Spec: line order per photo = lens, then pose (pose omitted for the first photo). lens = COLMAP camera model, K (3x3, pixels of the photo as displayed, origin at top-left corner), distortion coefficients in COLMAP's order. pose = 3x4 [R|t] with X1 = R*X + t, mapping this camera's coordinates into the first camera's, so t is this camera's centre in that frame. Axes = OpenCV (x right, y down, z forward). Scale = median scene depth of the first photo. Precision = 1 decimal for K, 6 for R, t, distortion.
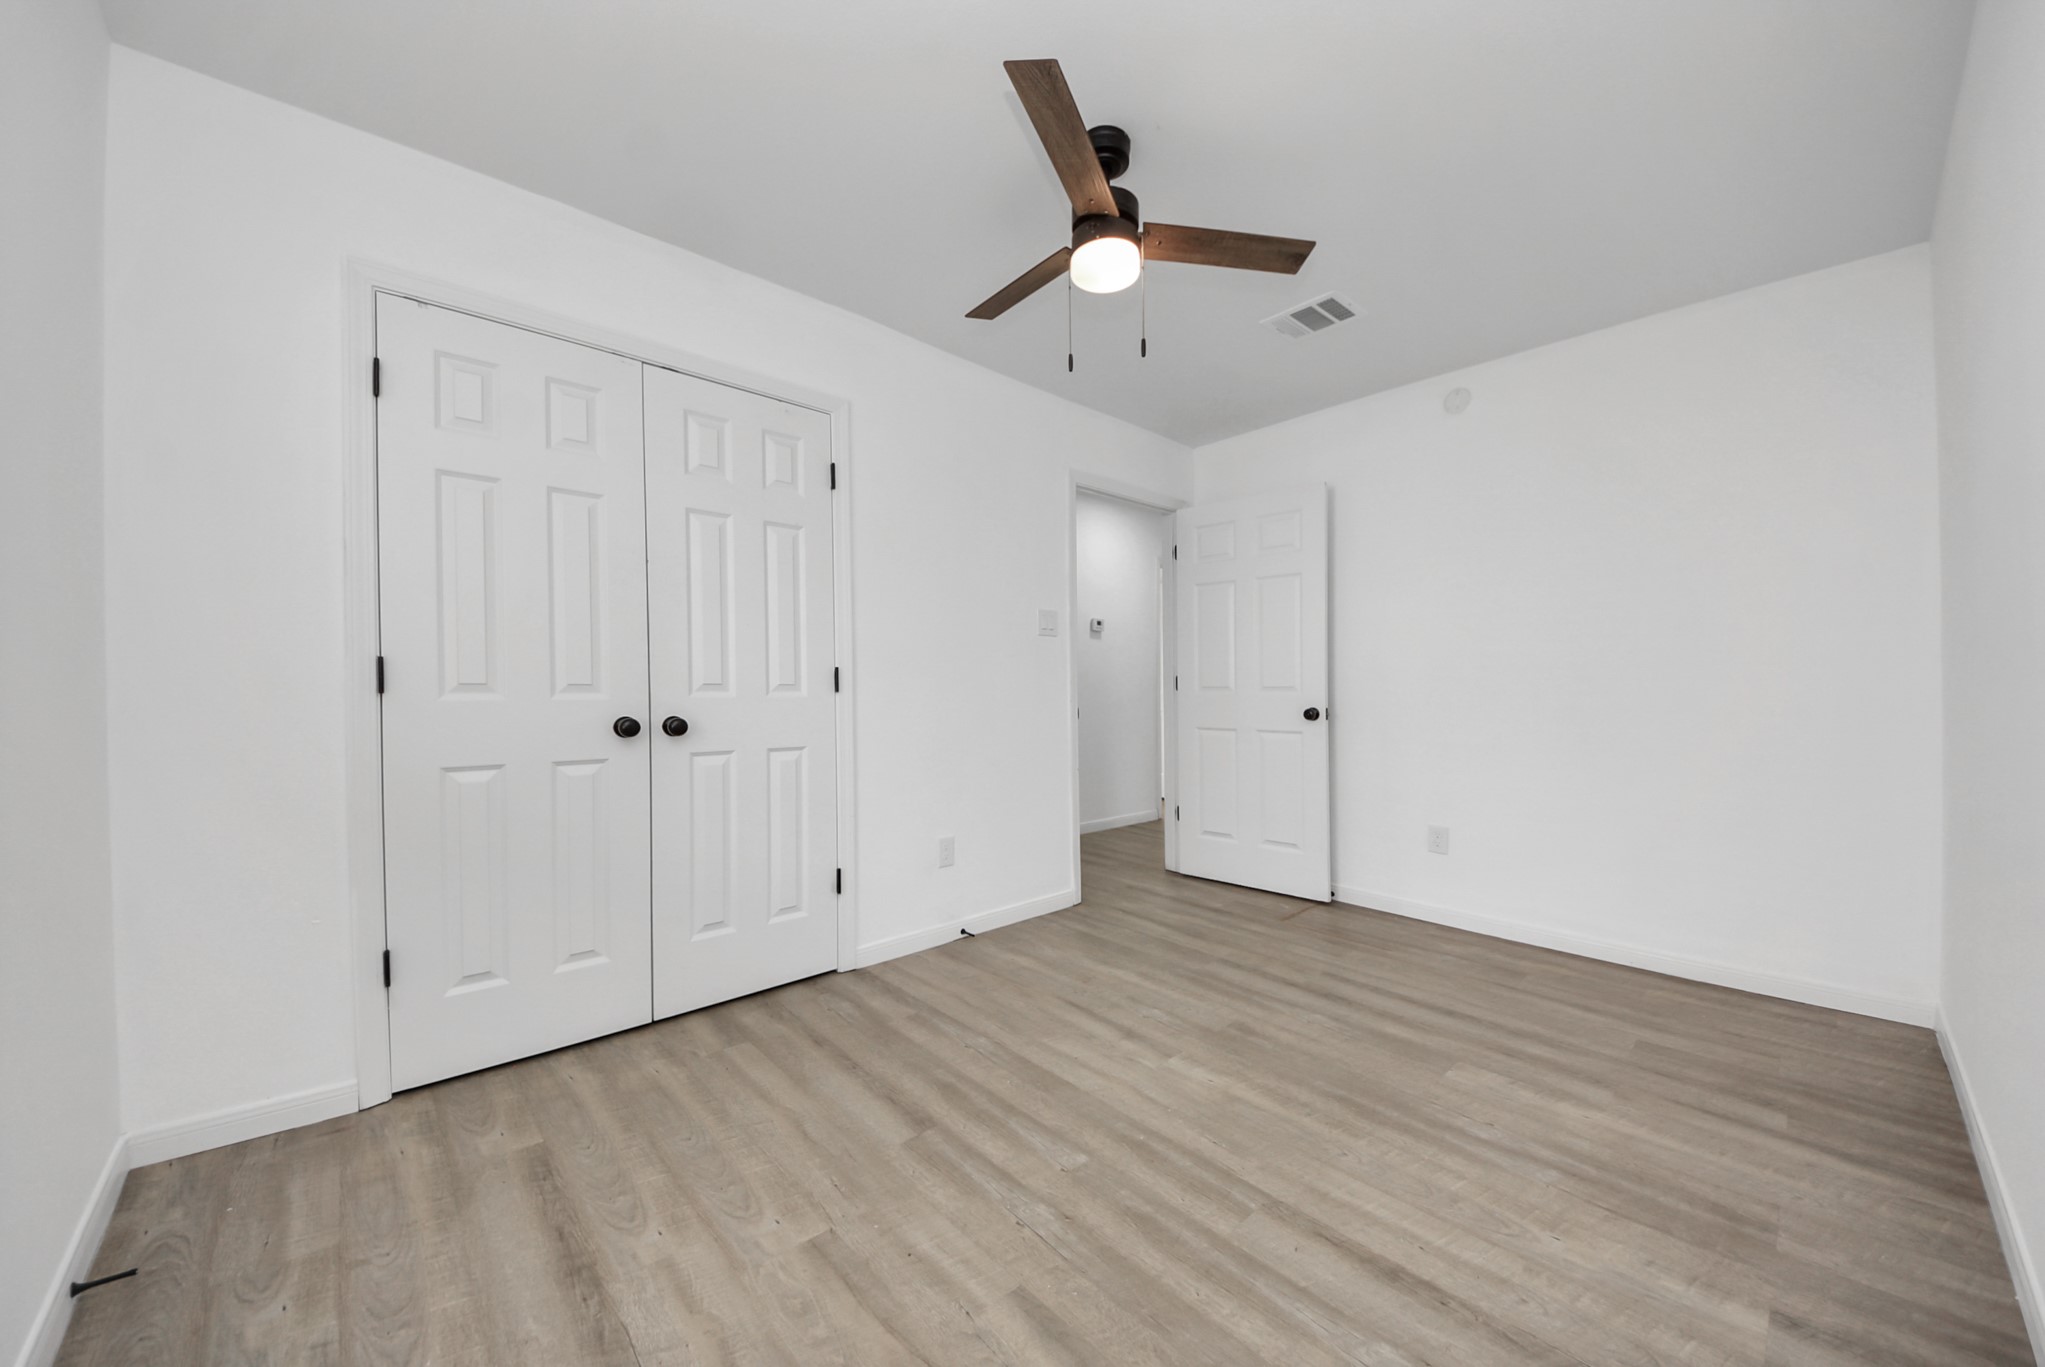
lens RADIAL K [[720.1, 0, 1028.5], [0, 720.1, 693.4], [0, 0, 1]] dist [0.014721, -0.015463]
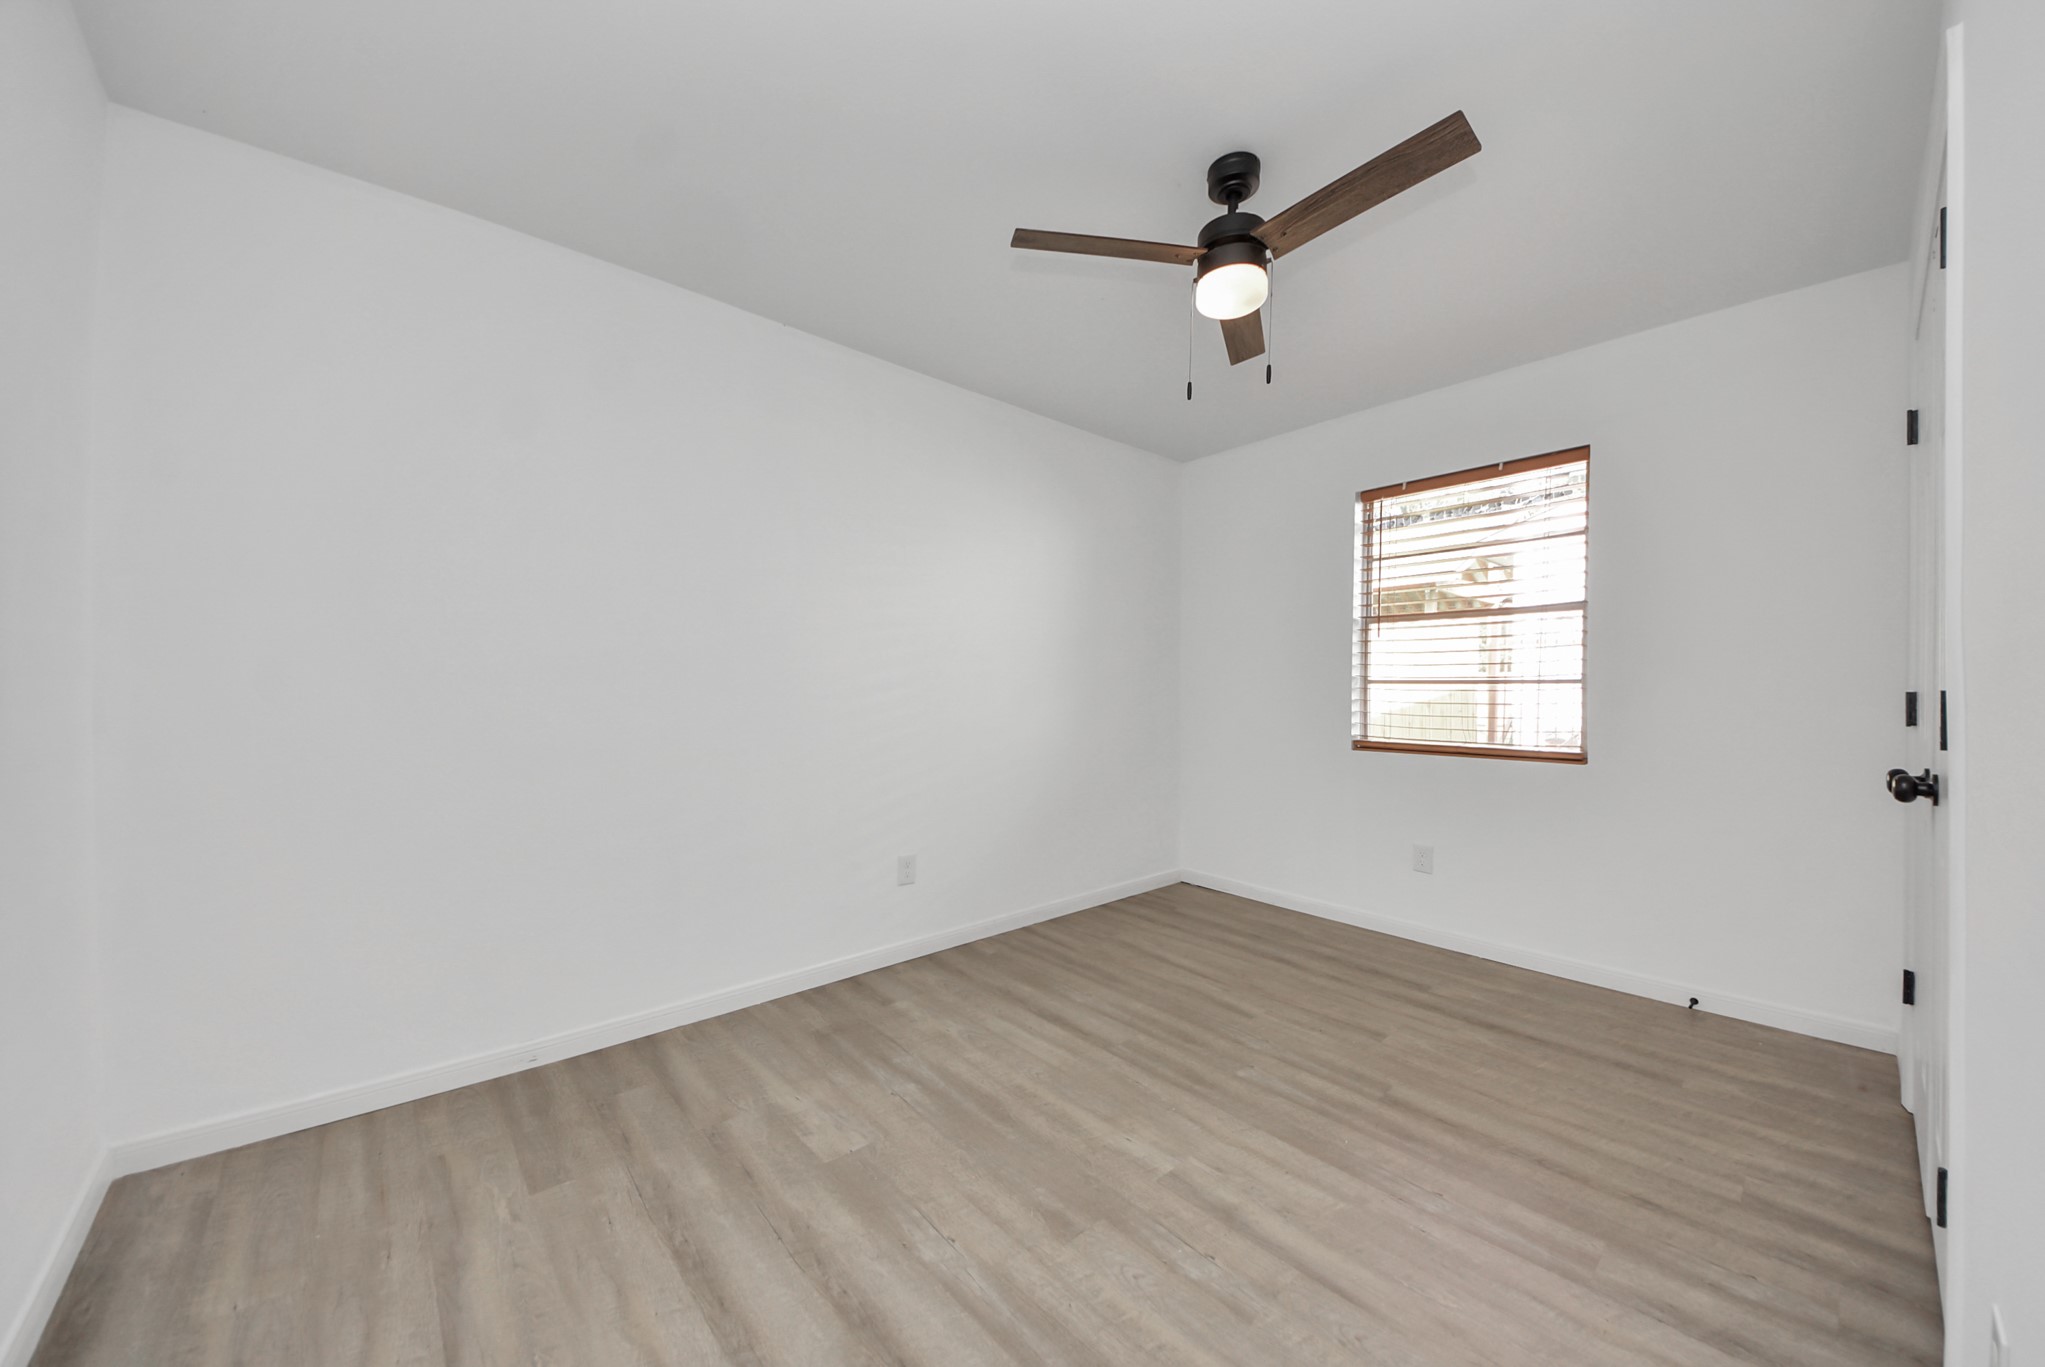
lens RADIAL K [[740.6, 0, 1053.7], [0, 740.6, 682.1], [0, 0, 1]] dist [0.018283, -0.017250]
pose [[-0.999668, -0.009633, -0.023877, 0.376952], [-0.009495, 0.999938, -0.005901, -0.042823], [0.023933, -0.005672, -0.999697, 1.955961]]
